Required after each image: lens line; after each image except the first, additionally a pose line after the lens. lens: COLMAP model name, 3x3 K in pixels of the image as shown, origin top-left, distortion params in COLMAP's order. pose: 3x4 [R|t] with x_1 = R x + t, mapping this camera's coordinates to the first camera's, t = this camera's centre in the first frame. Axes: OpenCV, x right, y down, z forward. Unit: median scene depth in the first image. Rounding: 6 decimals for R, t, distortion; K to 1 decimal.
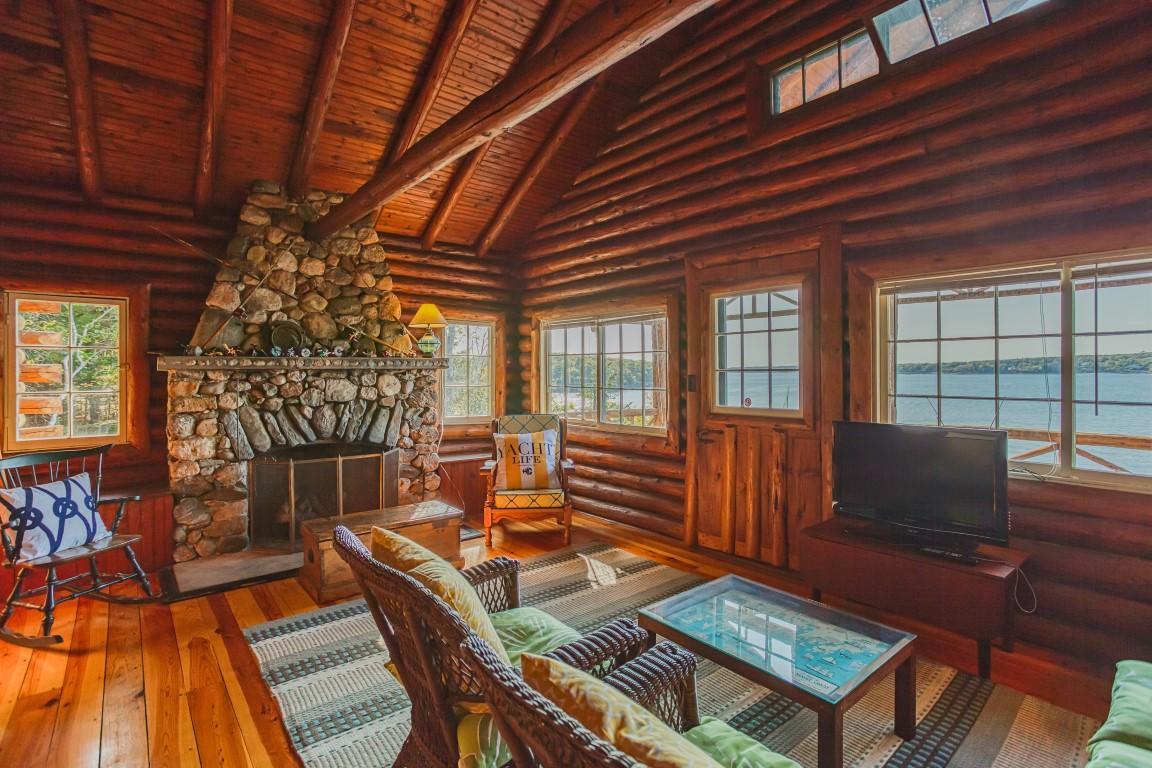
lens RADIAL K [[566.1, 0, 568.9], [0, 566.1, 362.6], [0, 0, 1]] dist [-0.034914, 0.027632]
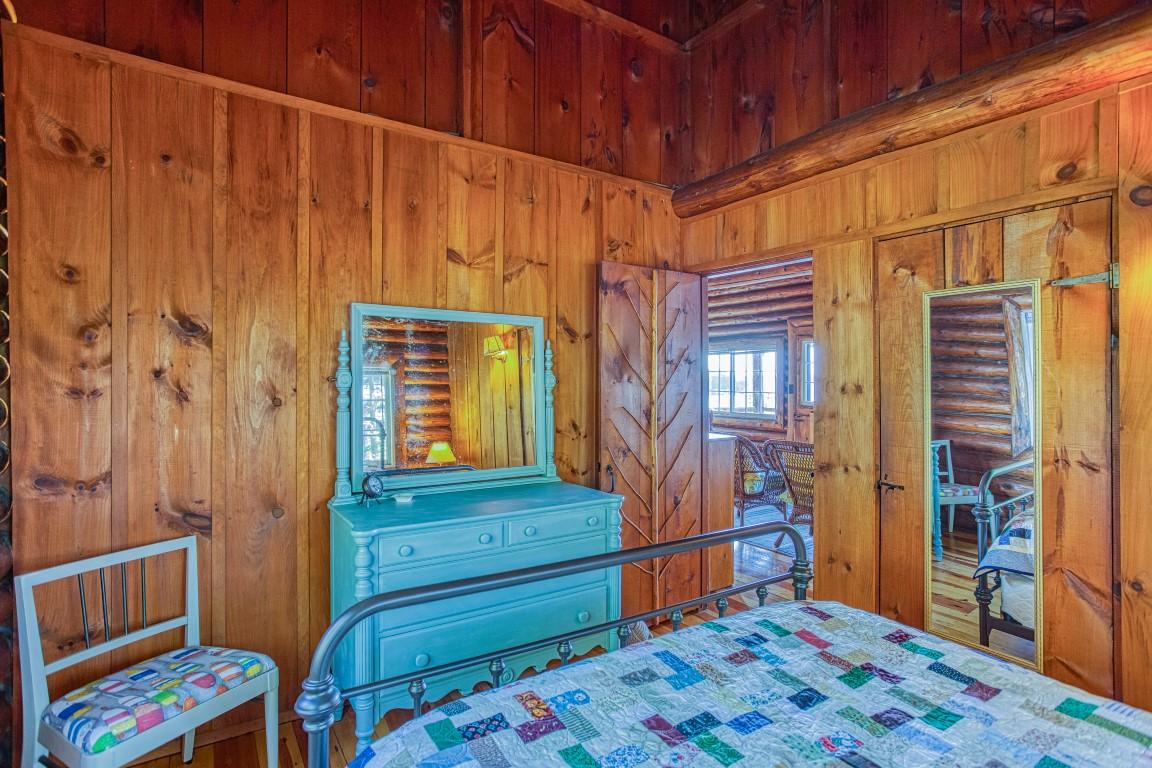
lens RADIAL K [[566.1, 0, 578.3], [0, 566.1, 376.4], [0, 0, 1]] dist [-0.034914, 0.027632]
pose [[0.995411, 0.006299, -0.095482, -0.285689], [-0.004887, 0.999875, 0.015012, -0.027668], [0.095565, -0.014476, 0.995318, -0.853955]]
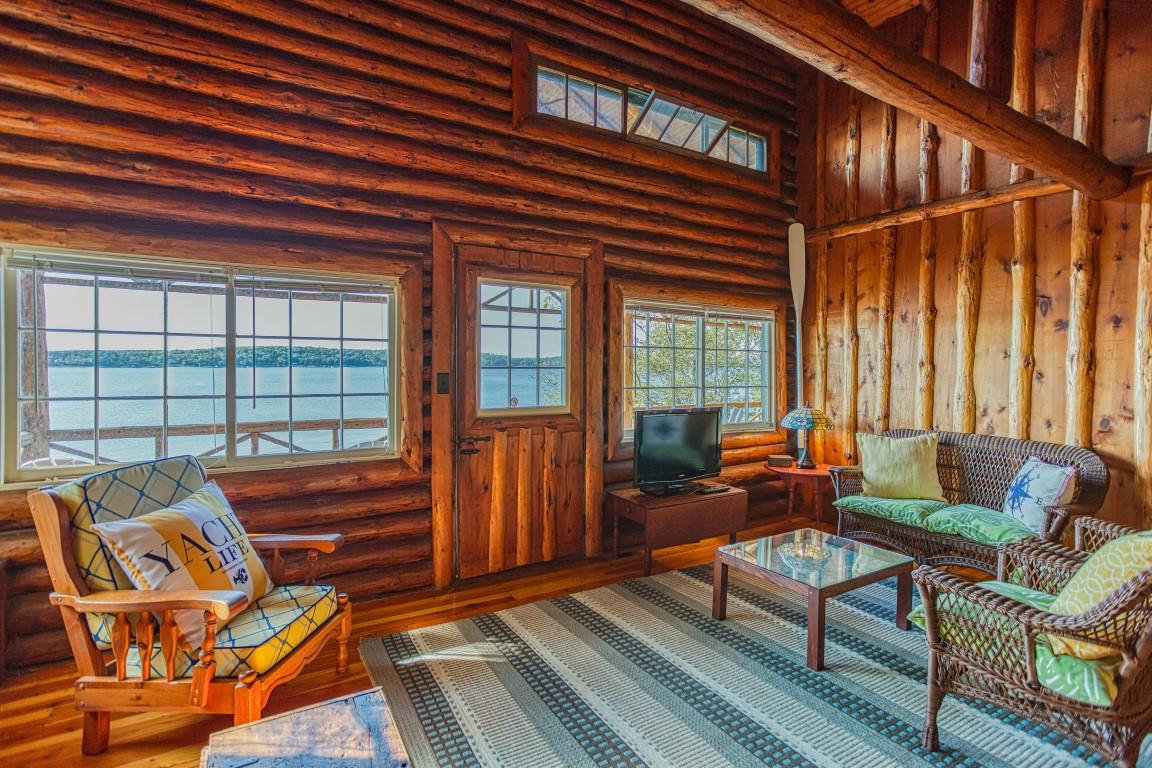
lens RADIAL K [[566.1, 0, 585.3], [0, 566.1, 368.3], [0, 0, 1]] dist [-0.034914, 0.027632]
pose [[0.119467, 0.000784, 0.992838, -0.537024], [-0.022833, 0.999737, 0.001958, 0.008796], [-0.992576, -0.022904, 0.119453, 0.696025]]
